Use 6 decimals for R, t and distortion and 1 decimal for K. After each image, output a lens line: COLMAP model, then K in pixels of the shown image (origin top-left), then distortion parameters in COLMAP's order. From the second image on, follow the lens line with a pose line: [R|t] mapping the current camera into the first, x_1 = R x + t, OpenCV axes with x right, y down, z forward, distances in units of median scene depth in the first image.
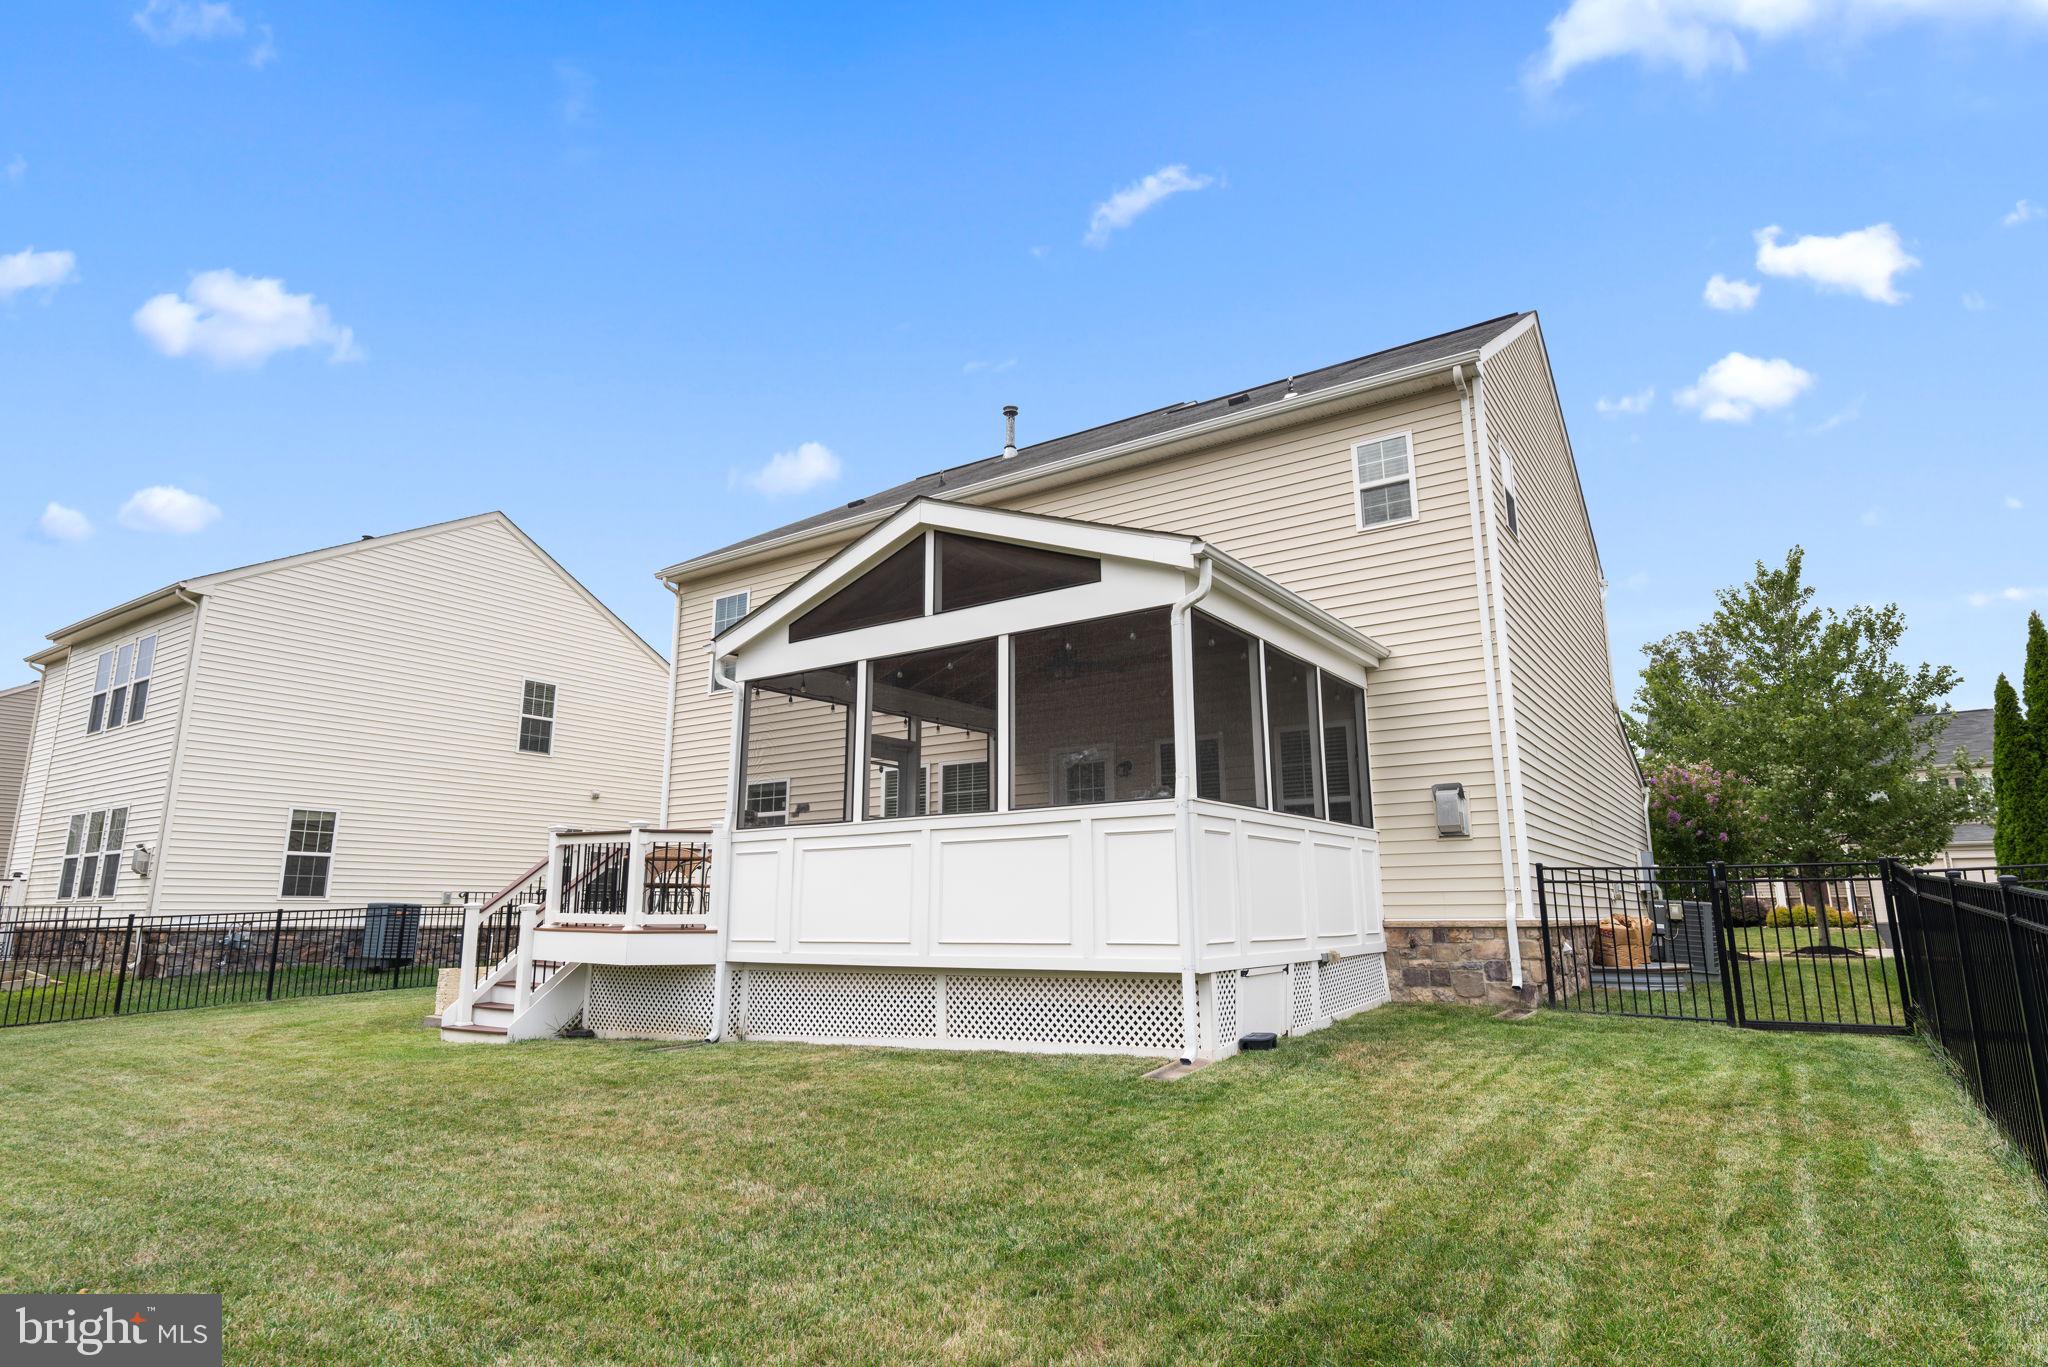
lens RADIAL K [[1113.2, 0, 1016.1], [0, 1113.2, 675.8], [0, 0, 1]] dist [-0.001493, 0.000590]
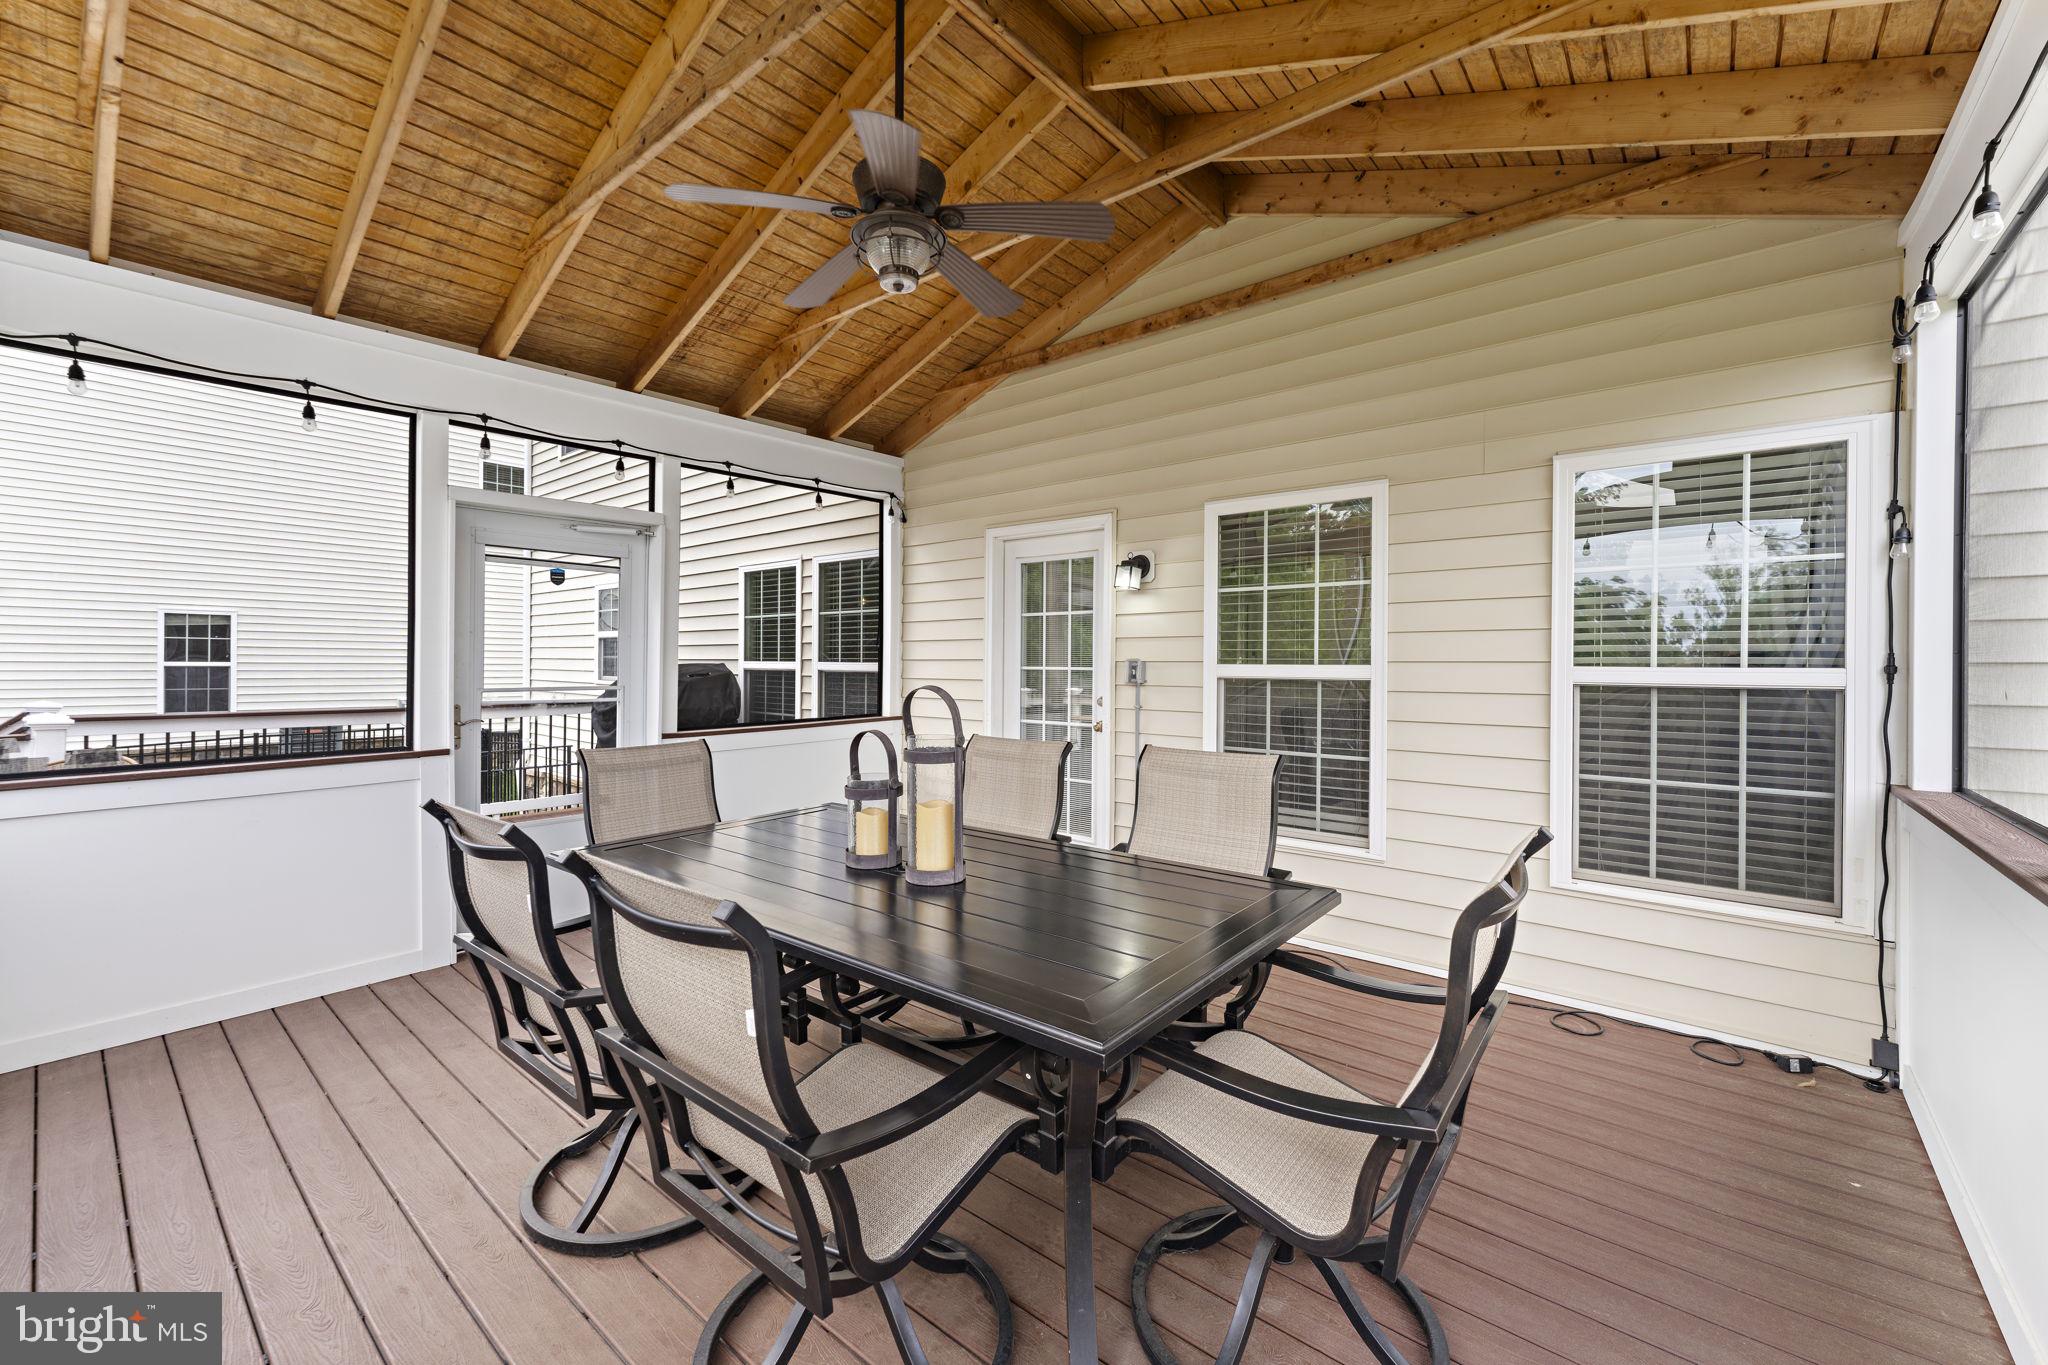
lens RADIAL K [[825.0, 0, 1021.5], [0, 825.0, 661.8], [0, 0, 1]] dist [0.003206, -0.000234]
pose [[0.995364, 0.003925, -0.096097, 0.117358], [0.017391, 0.975351, 0.219972, 0.061684], [0.094592, -0.220624, 0.970761, 0.925835]]
